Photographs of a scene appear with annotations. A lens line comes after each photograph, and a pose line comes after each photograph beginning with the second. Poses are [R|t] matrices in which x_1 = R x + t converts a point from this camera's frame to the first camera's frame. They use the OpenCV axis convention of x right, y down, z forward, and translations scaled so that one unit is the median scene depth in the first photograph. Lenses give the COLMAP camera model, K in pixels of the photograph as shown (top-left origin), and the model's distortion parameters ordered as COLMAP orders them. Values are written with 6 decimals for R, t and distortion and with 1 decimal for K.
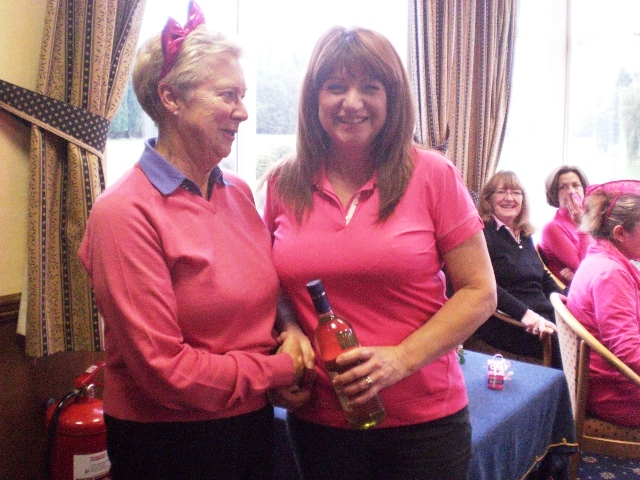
lens RADIAL K [[708.9, 0, 318.2], [0, 708.9, 236.4], [0, 0, 1]] dist [-0.146702, 0.000000]
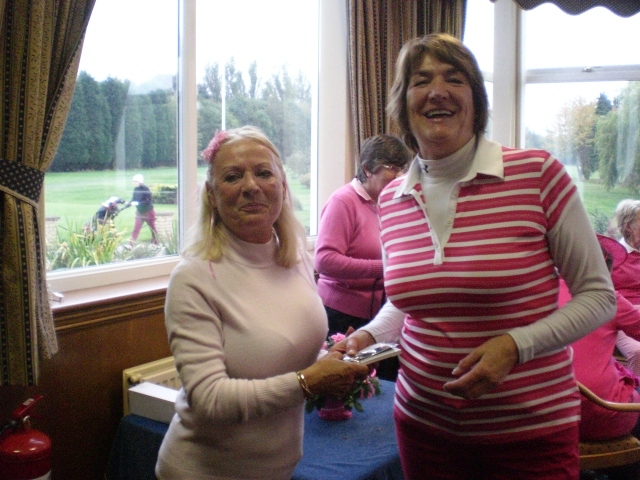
lens RADIAL K [[708.9, 0, 323.2], [0, 708.9, 236.8], [0, 0, 1]] dist [-0.146702, 0.000000]
pose [[0.999618, -0.008428, 0.026340, 0.107957], [0.009479, 0.999153, -0.040049, -0.018190], [-0.025980, 0.040283, 0.998850, -0.084267]]
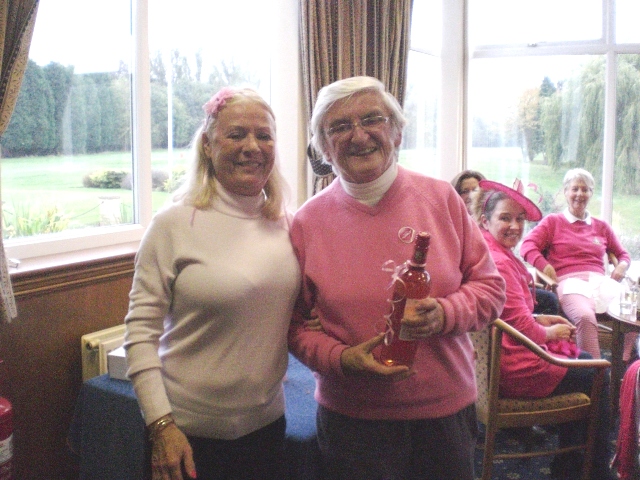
lens RADIAL K [[708.9, 0, 324.2], [0, 708.9, 238.9], [0, 0, 1]] dist [-0.146702, 0.000000]
pose [[0.994680, -0.023893, 0.100202, 0.091888], [0.025368, 0.999587, -0.013466, 0.021944], [-0.099839, 0.015936, 0.994876, -0.104536]]
